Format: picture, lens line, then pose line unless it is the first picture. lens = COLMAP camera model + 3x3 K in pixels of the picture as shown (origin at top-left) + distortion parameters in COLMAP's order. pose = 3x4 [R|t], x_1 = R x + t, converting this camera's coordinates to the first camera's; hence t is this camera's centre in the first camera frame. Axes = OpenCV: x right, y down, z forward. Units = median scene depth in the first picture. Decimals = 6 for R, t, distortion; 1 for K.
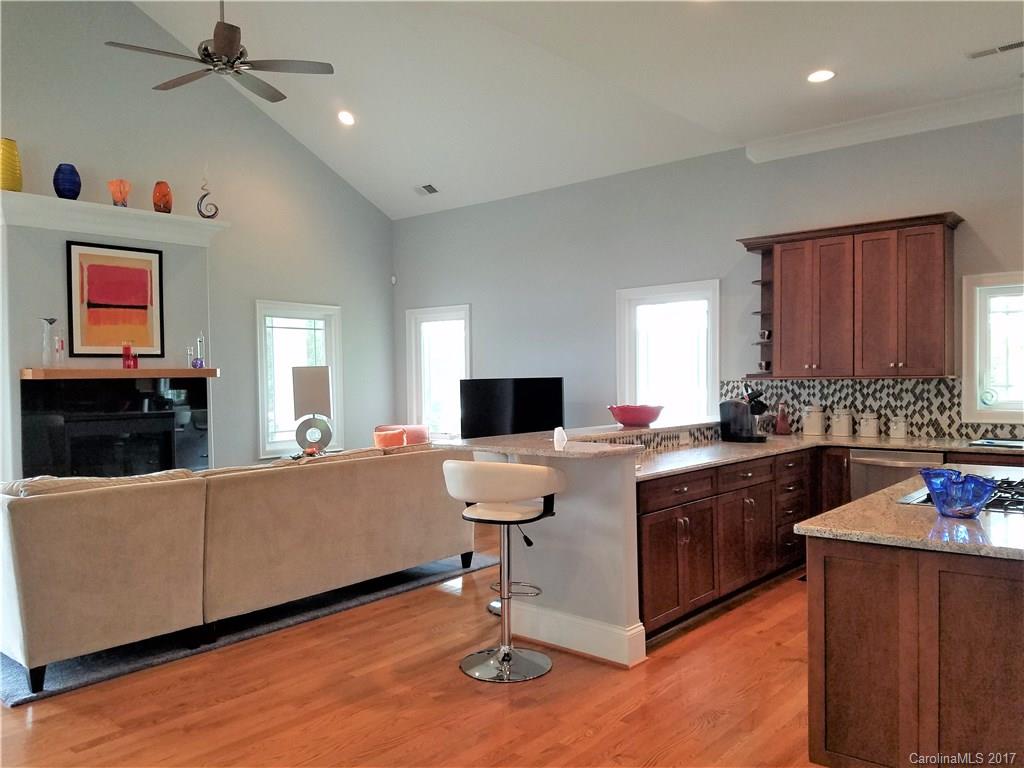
lens RADIAL K [[800.1, 0, 505.3], [0, 800.1, 404.4], [0, 0, 1]] dist [0.116015, -0.198224]
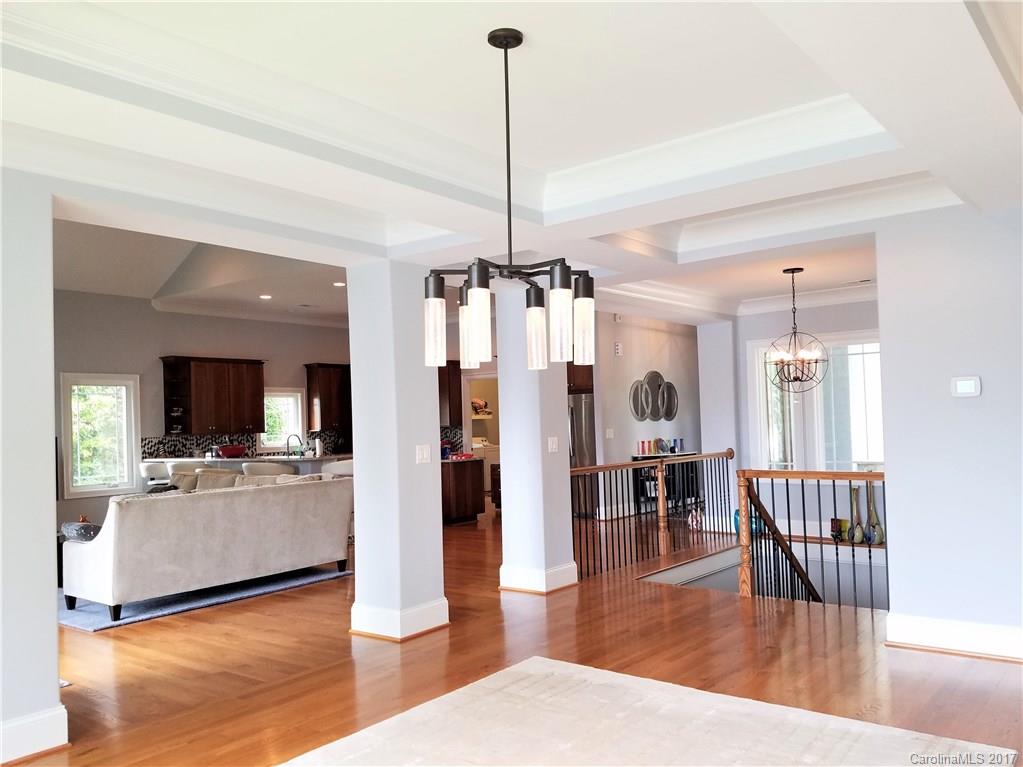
lens RADIAL K [[799.4, 0, 504.8], [0, 799.4, 403.9], [0, 0, 1]] dist [0.116015, -0.198224]
pose [[-0.077548, 0.037990, 0.996265, -1.643563], [0.066304, 0.997258, -0.032866, 0.004995], [-0.994781, 0.063508, -0.079854, 0.480191]]
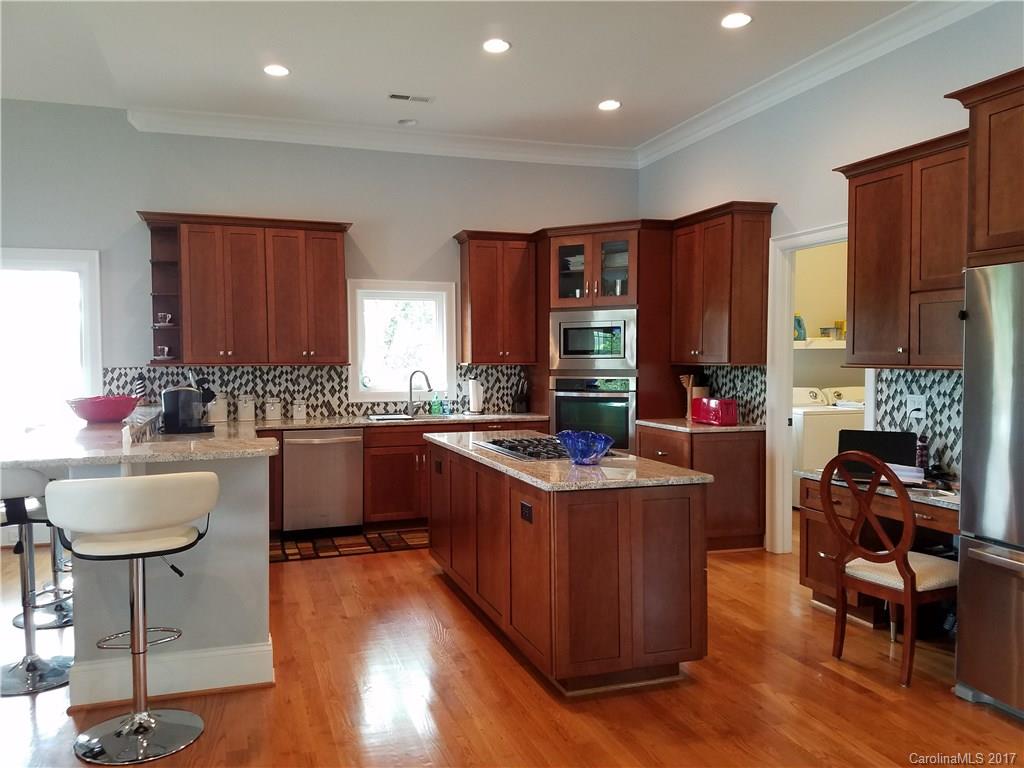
lens RADIAL K [[800.1, 0, 505.3], [0, 800.1, 404.4], [0, 0, 1]] dist [0.116015, -0.198224]
pose [[0.494866, -0.043110, 0.867899, -0.334714], [0.027704, 0.999044, 0.033828, -0.008218], [-0.868528, 0.007304, 0.495587, 0.214634]]
